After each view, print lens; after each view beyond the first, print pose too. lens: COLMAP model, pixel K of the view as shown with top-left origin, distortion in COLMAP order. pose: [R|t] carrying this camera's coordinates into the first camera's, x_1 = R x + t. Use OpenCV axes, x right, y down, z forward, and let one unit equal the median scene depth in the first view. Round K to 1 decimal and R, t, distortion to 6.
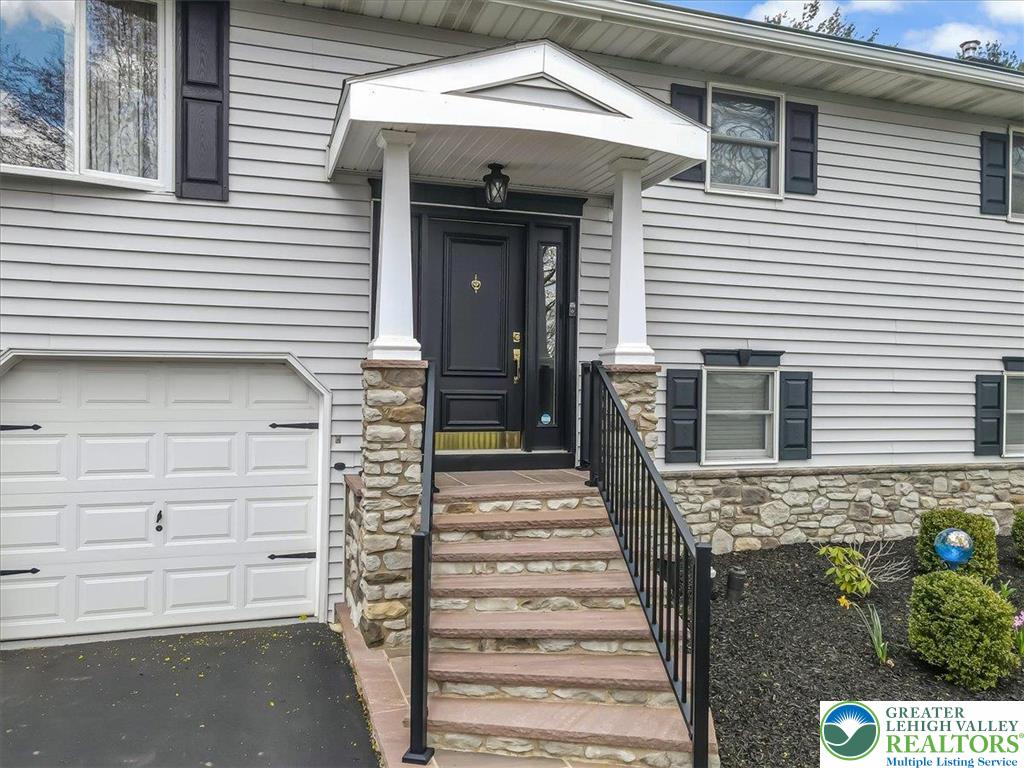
lens RADIAL K [[766.2, 0, 510.8], [0, 766.2, 381.8], [0, 0, 1]] dist [0.008198, 0.007522]
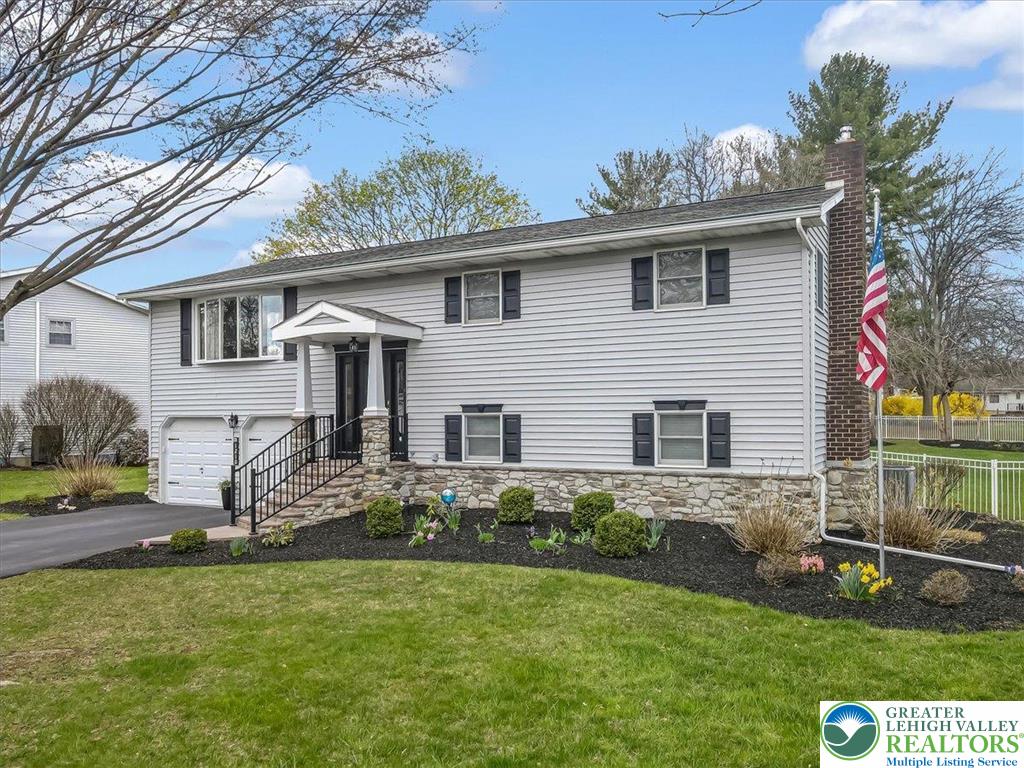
lens RADIAL K [[731.8, 0, 512.0], [0, 731.8, 384.0], [0, 0, 1]] dist [0.003447, 0.000896]
pose [[0.702548, -0.044376, -0.710251, 1.657592], [0.024456, 0.998970, -0.038224, -0.019682], [0.711216, 0.009484, 0.702910, -0.246846]]
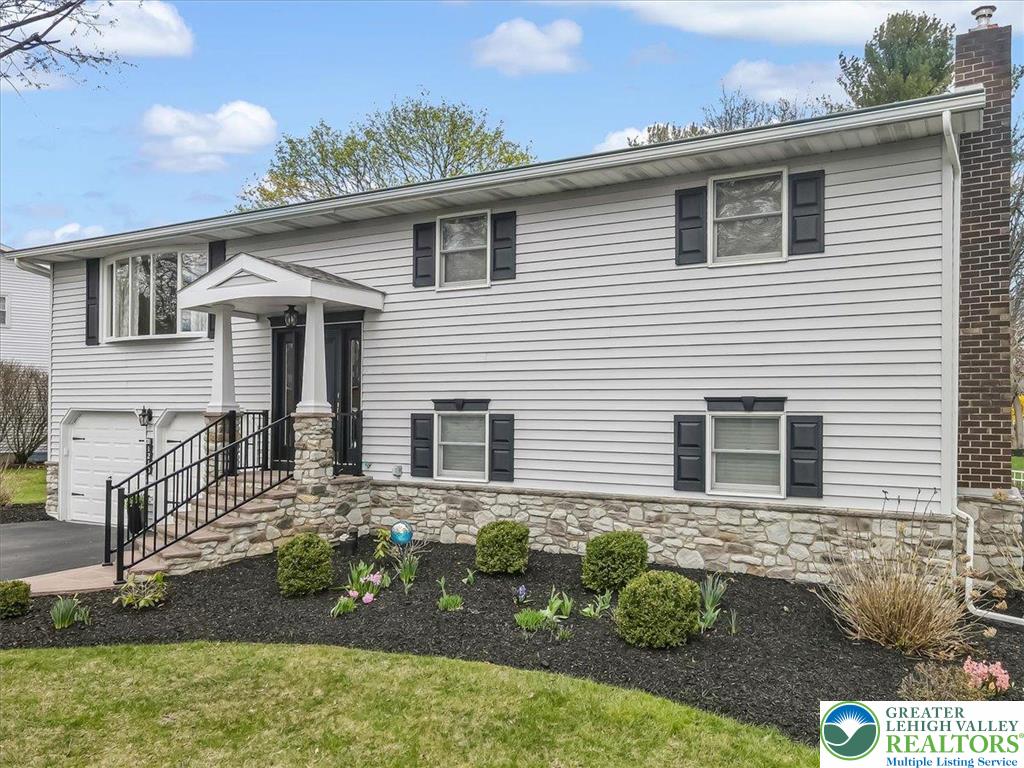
lens RADIAL K [[766.2, 0, 510.8], [0, 766.2, 381.8], [0, 0, 1]] dist [0.008198, 0.007522]
pose [[0.685648, -0.032840, -0.727192, 1.365767], [0.010789, 0.999331, -0.034956, -0.022826], [0.727853, 0.016122, 0.685544, 0.107354]]
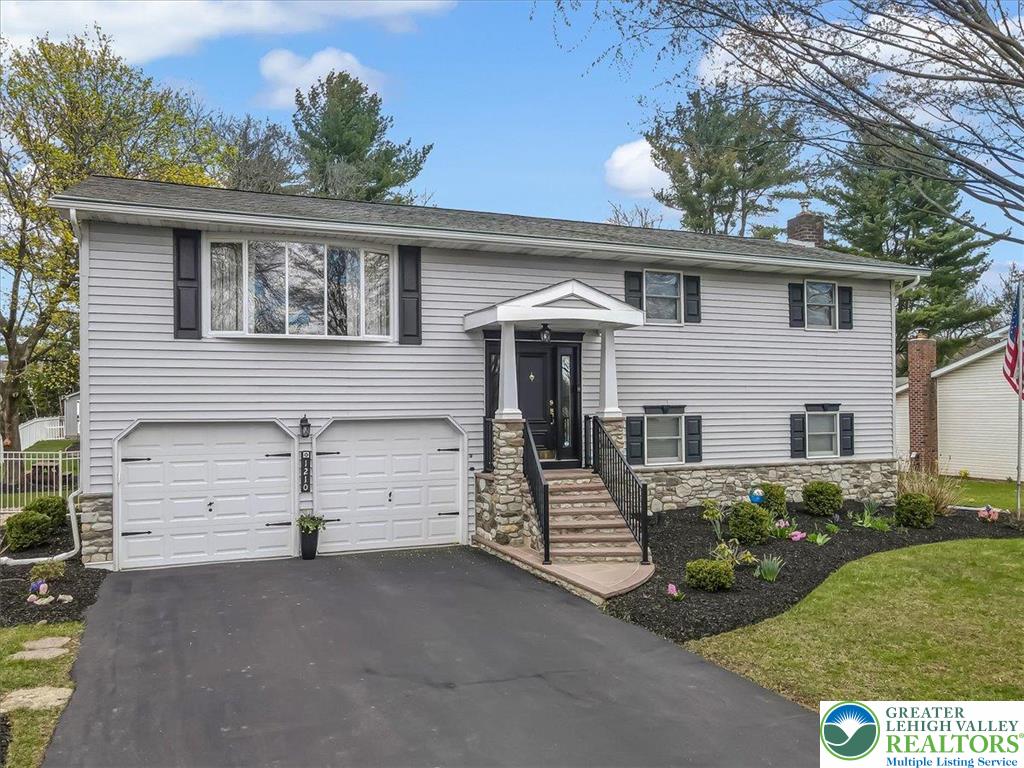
lens RADIAL K [[795.7, 0, 512.0], [0, 795.7, 384.0], [0, 0, 1]] dist [0.003632, 0.002498]
pose [[0.997058, -0.019490, 0.074133, -0.223716], [0.021810, 0.999293, -0.030624, -0.041571], [-0.073483, 0.032151, 0.996778, -0.952163]]
